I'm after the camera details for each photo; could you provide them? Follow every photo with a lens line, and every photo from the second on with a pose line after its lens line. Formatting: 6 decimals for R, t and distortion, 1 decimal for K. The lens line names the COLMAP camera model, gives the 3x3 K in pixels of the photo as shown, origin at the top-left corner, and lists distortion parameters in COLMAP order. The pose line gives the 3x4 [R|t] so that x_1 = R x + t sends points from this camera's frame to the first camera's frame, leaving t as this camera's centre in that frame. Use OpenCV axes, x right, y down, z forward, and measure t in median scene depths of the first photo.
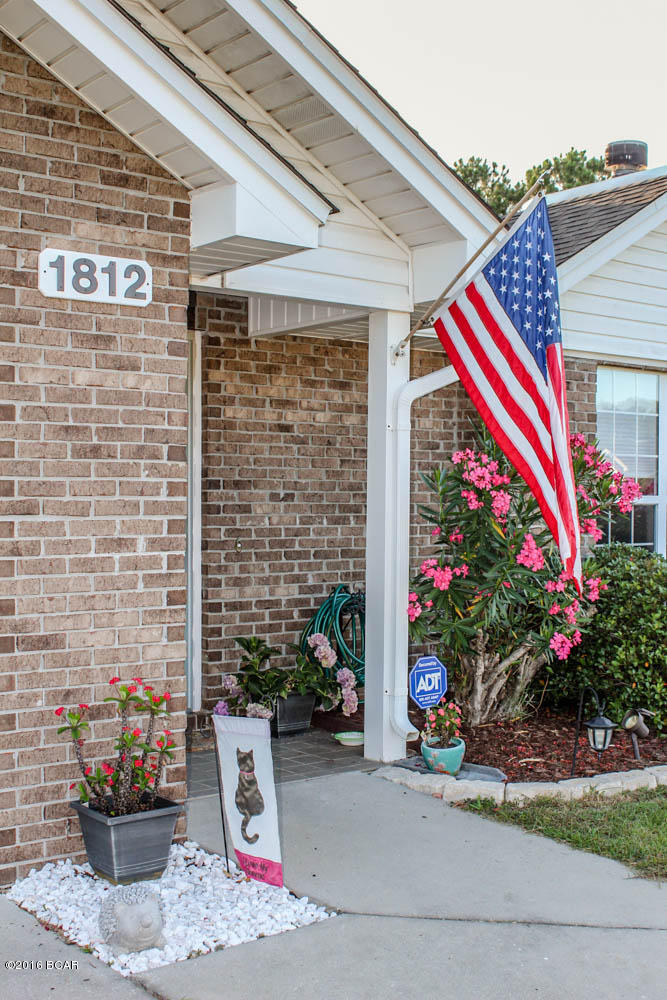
lens RADIAL K [[1287.4, 0, 330.5], [0, 1287.4, 503.6], [0, 0, 1]] dist [-0.033188, 0.000000]
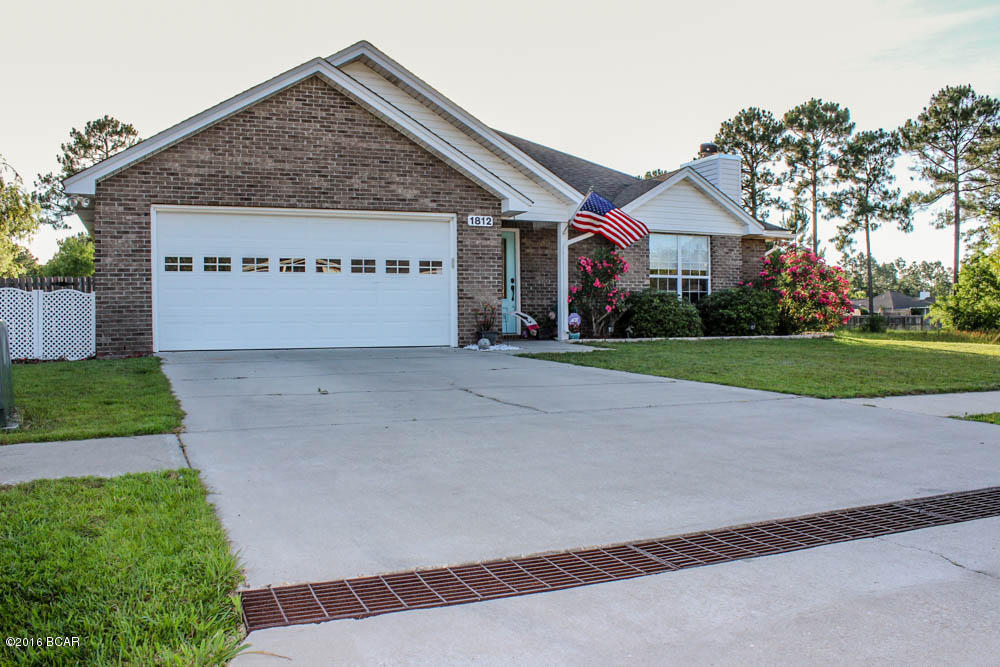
lens RADIAL K [[846.5, 0, 498.0], [0, 846.5, 328.2], [0, 0, 1]] dist [-0.166601, 0.139043]
pose [[0.970195, -0.012276, -0.242013, 0.460971], [0.013379, 0.999906, 0.002914, 0.153984], [0.241954, -0.006065, 0.970269, -1.465257]]
